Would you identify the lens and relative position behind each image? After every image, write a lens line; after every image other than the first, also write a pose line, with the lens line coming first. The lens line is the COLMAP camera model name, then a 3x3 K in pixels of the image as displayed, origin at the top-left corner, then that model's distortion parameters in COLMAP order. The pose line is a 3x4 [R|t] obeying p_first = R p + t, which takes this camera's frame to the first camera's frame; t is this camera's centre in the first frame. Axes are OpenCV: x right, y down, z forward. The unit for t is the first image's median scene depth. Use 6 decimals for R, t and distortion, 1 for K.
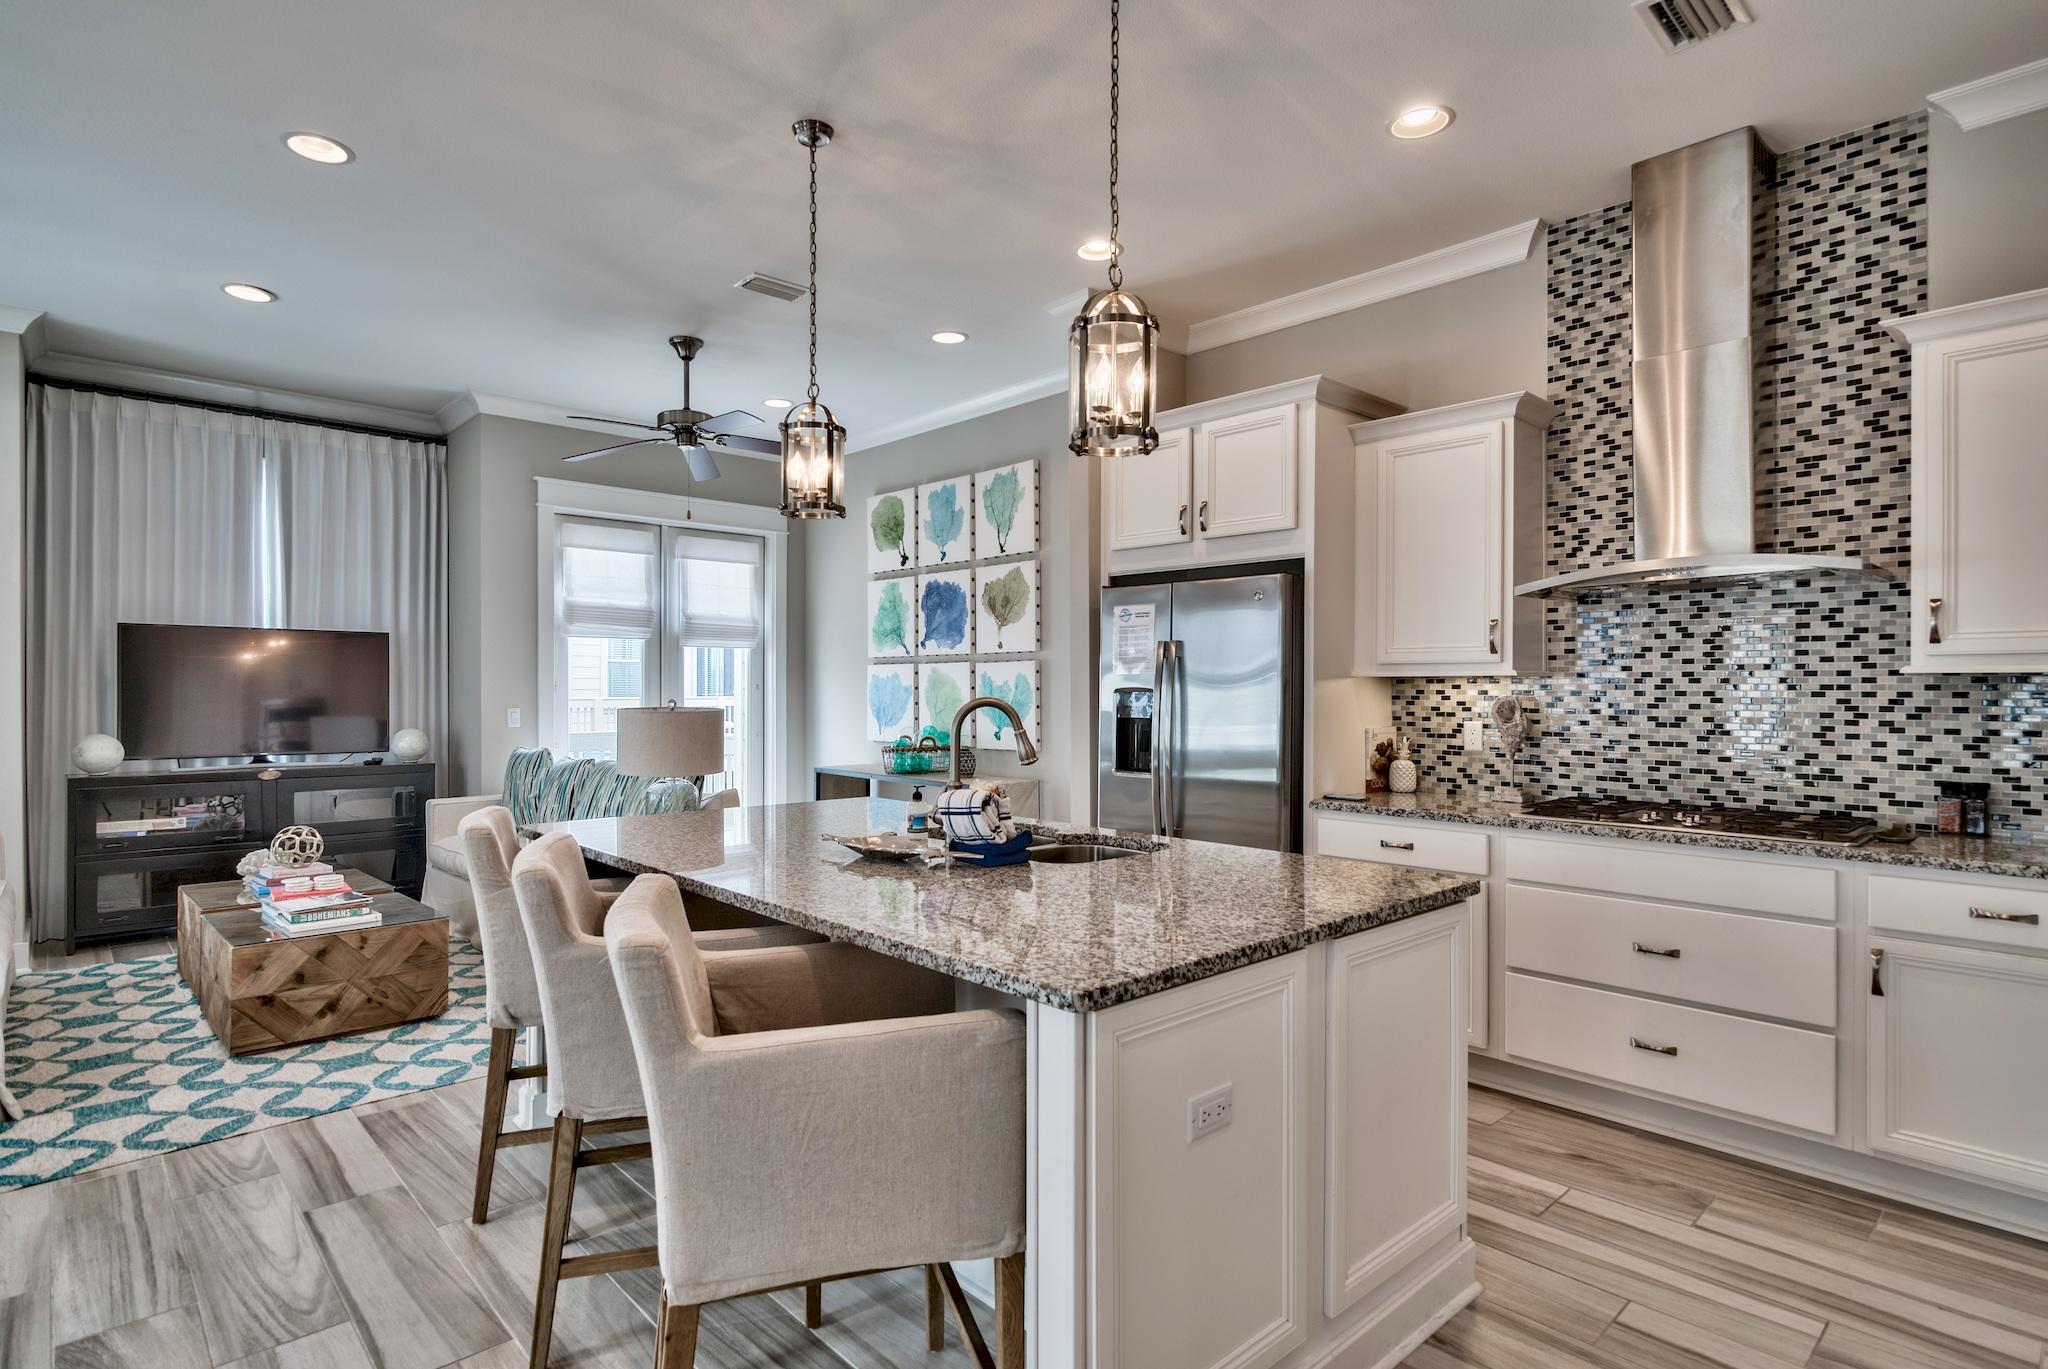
lens RADIAL K [[1048.0, 0, 1013.3], [0, 1048.0, 690.5], [0, 0, 1]] dist [0.005355, -0.000518]
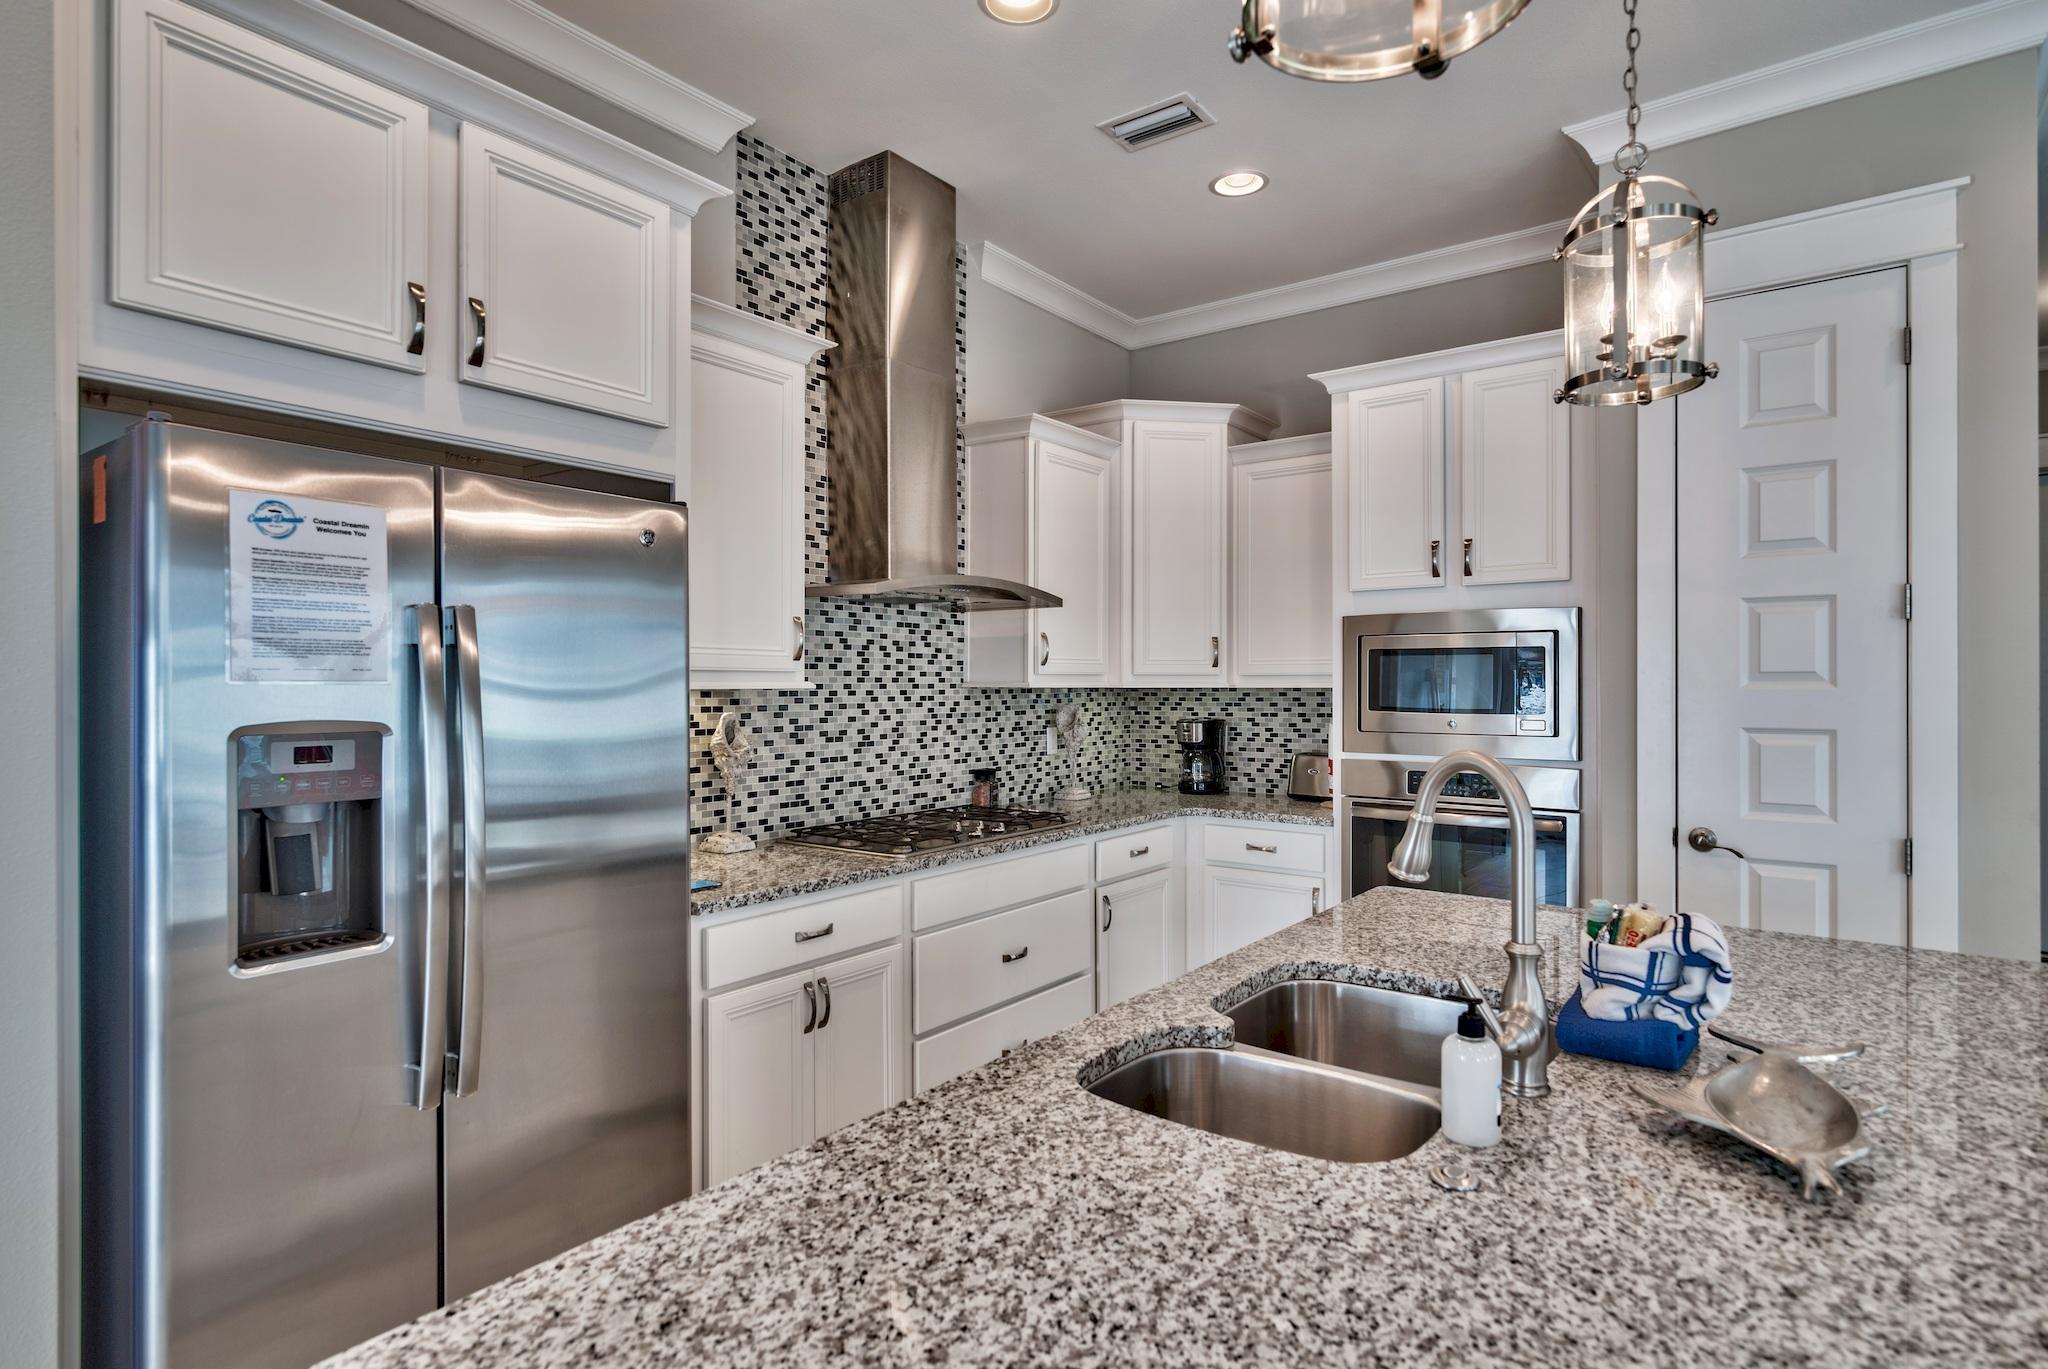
lens RADIAL K [[1057.5, 0, 1038.9], [0, 1057.5, 683.3], [0, 0, 1]] dist [-0.006511, -0.000542]
pose [[-0.184662, -0.002389, 0.982799, -0.317599], [0.001892, 0.999994, 0.002786, -0.018437], [-0.982800, 0.002374, -0.184657, 0.885793]]
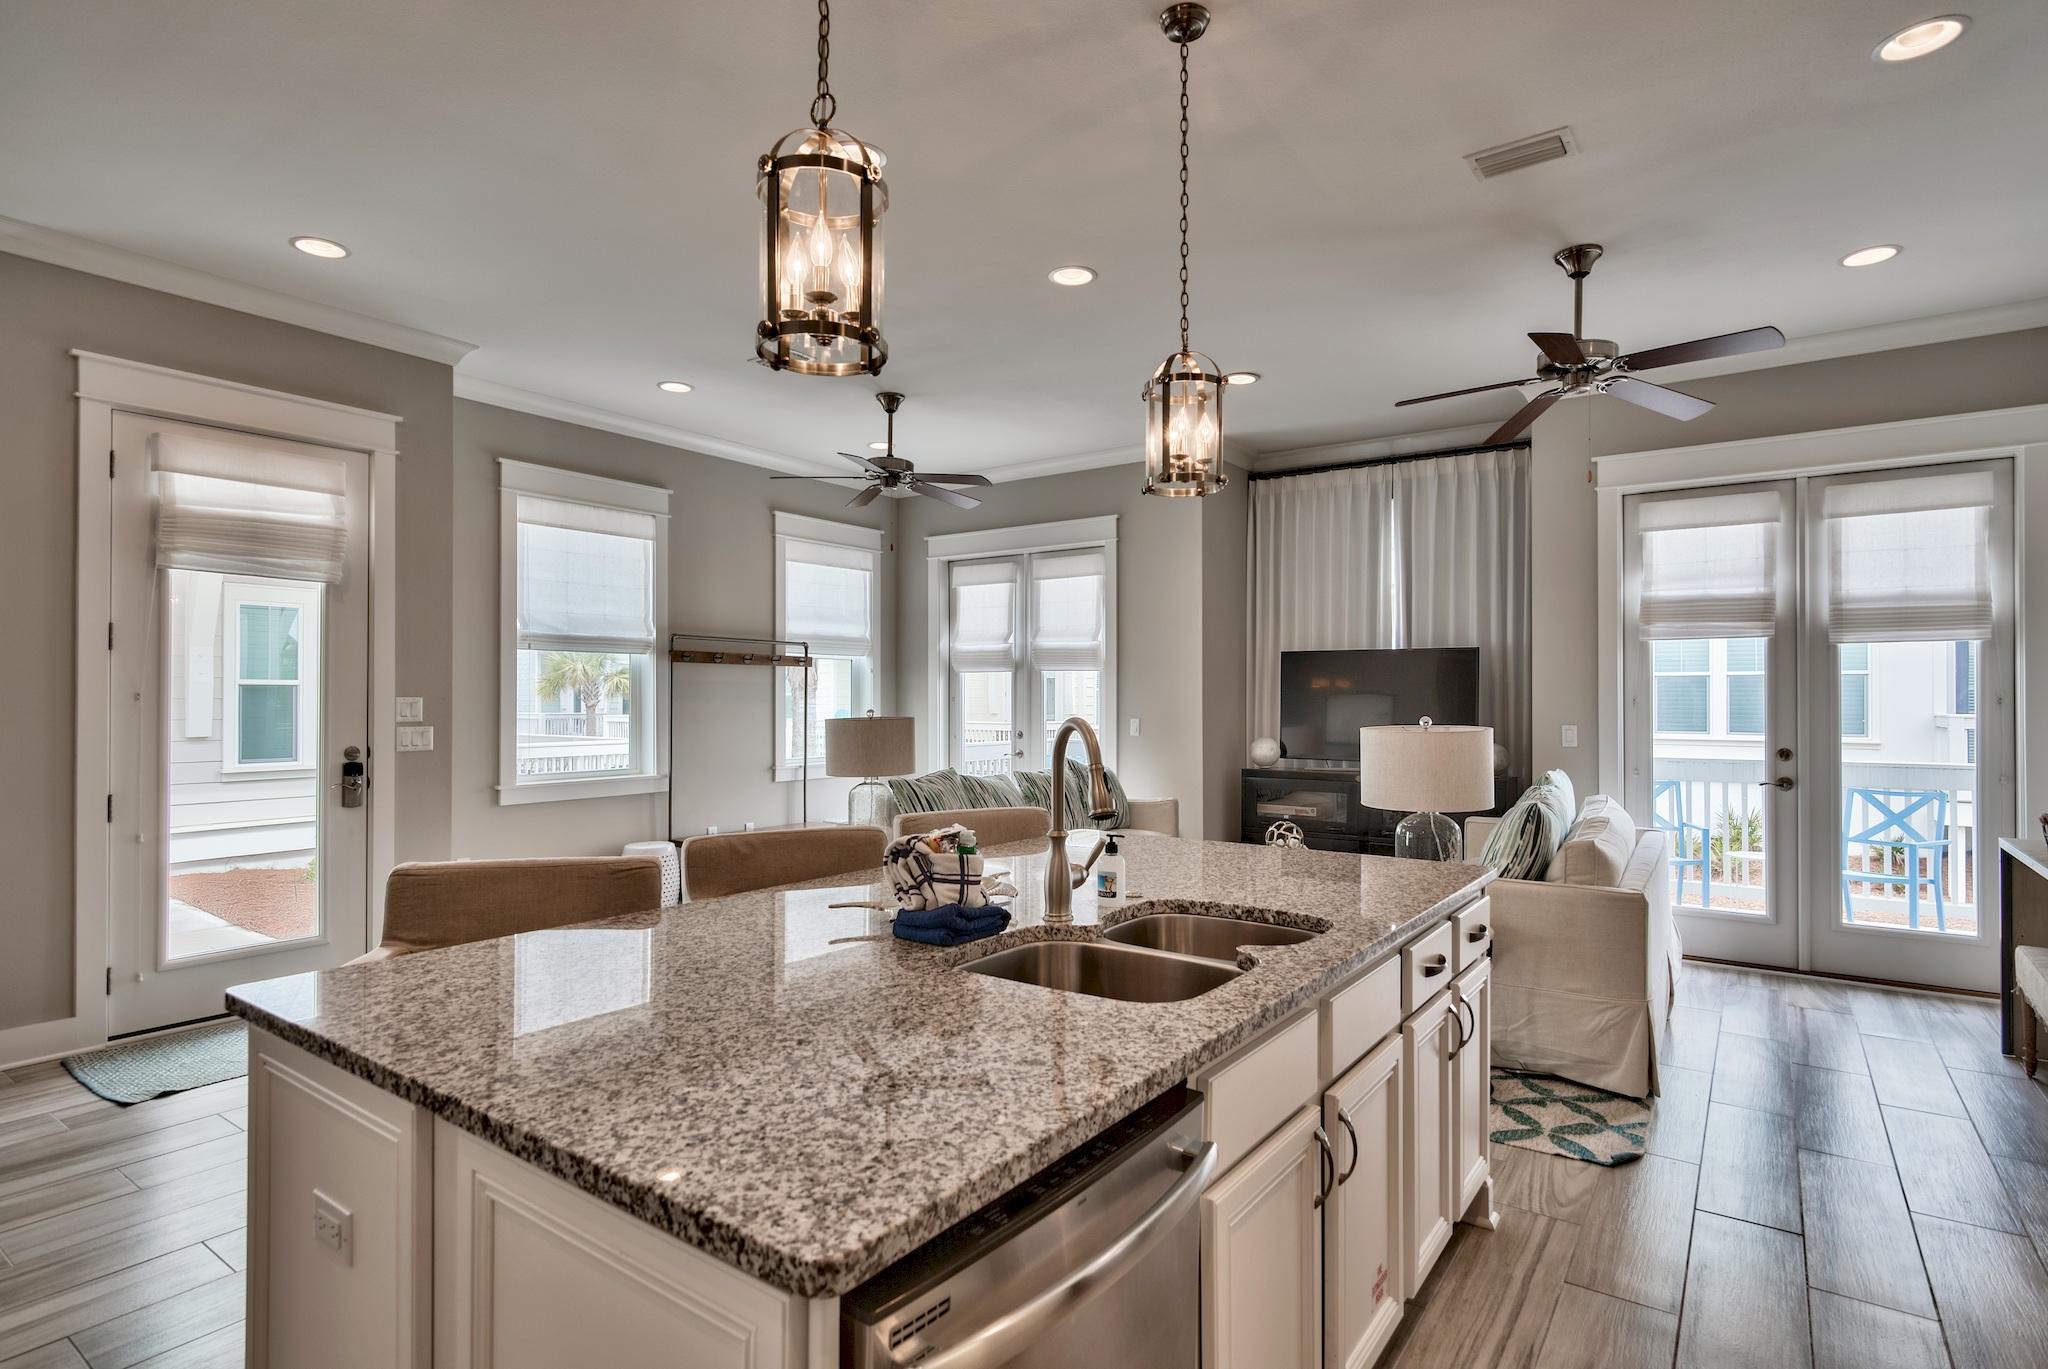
lens RADIAL K [[1048.0, 0, 1023.1], [0, 1048.0, 694.7], [0, 0, 1]] dist [0.005355, -0.000518]
pose [[0.200097, -0.005382, -0.979761, 0.460106], [-0.002640, 0.999978, -0.006032, -0.003563], [0.979773, 0.003793, 0.200078, 0.569086]]
